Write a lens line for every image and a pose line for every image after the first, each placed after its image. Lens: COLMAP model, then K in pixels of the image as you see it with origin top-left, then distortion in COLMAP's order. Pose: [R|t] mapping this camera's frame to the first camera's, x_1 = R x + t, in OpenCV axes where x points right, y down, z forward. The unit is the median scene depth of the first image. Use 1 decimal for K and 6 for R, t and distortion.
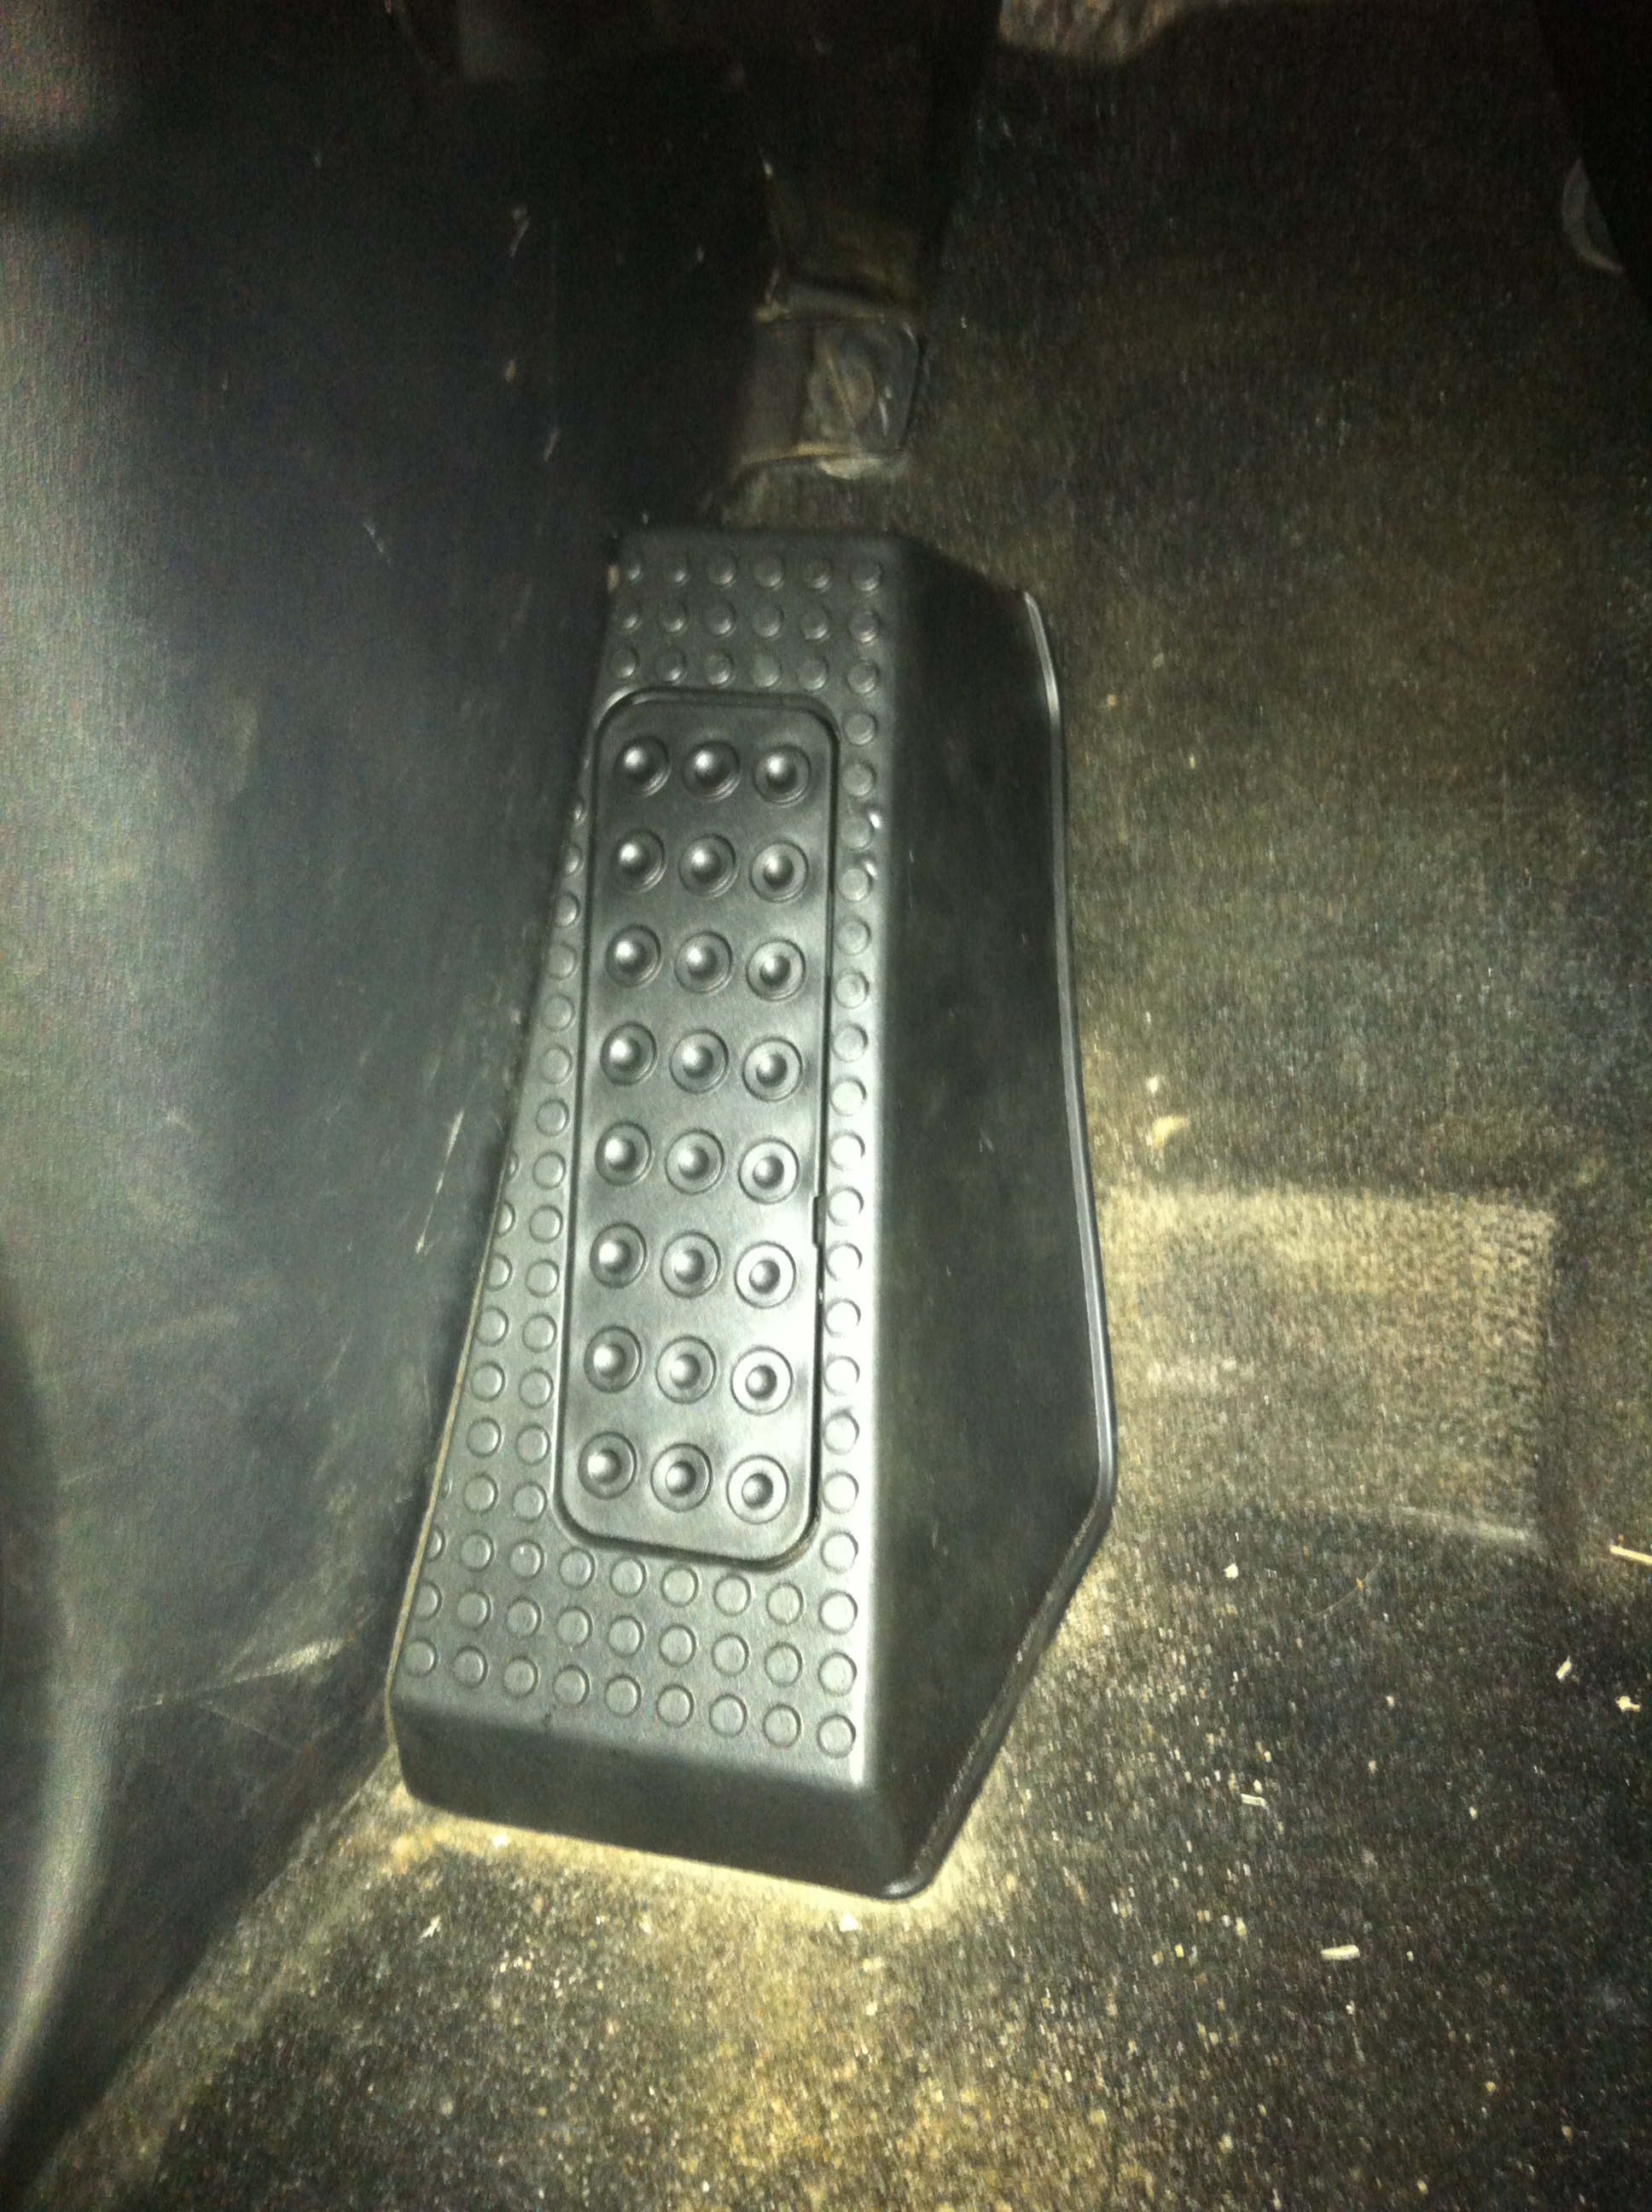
lens RADIAL K [[1874.9, 0, 826.0], [0, 1874.9, 1106.0], [0, 0, 1]] dist [0.037619, -0.002971]
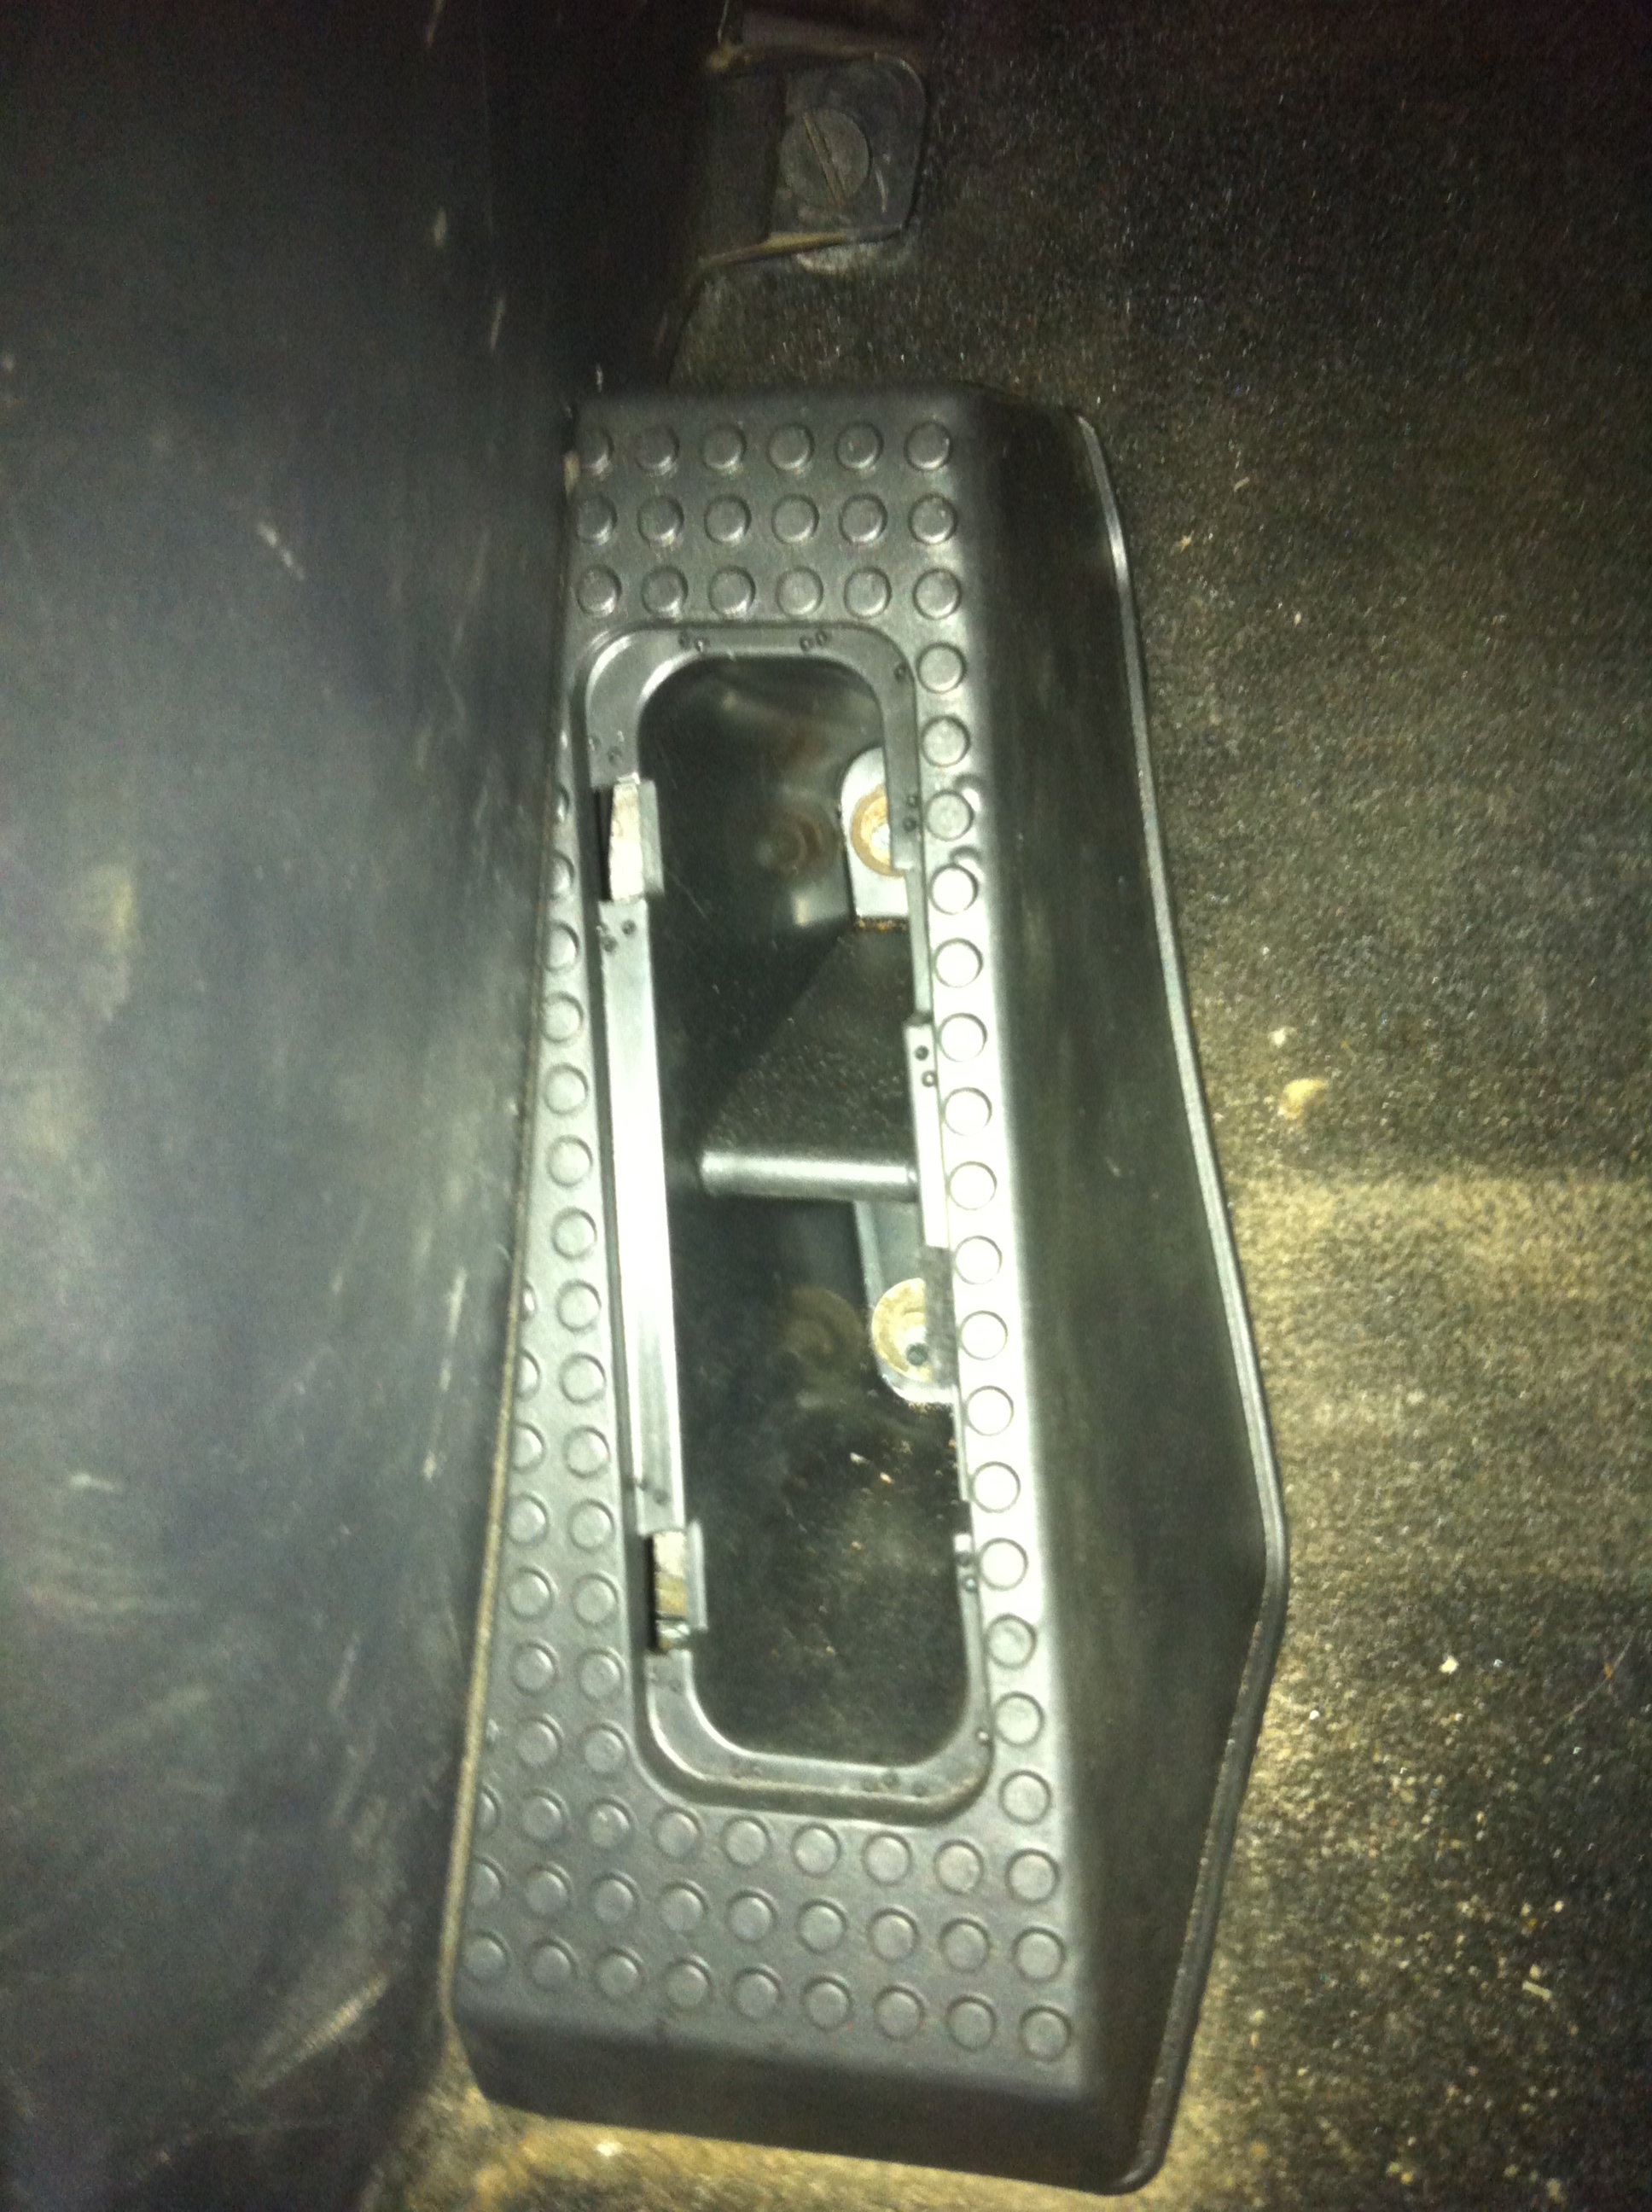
lens RADIAL K [[1917.5, 0, 835.0], [0, 1917.5, 1098.8], [0, 0, 1]] dist [0.005569, 0.000140]
pose [[0.994549, -0.090275, 0.052184, -0.067825], [0.082496, 0.987307, 0.135720, -0.124978], [-0.063774, -0.130675, 0.989372, 0.213988]]
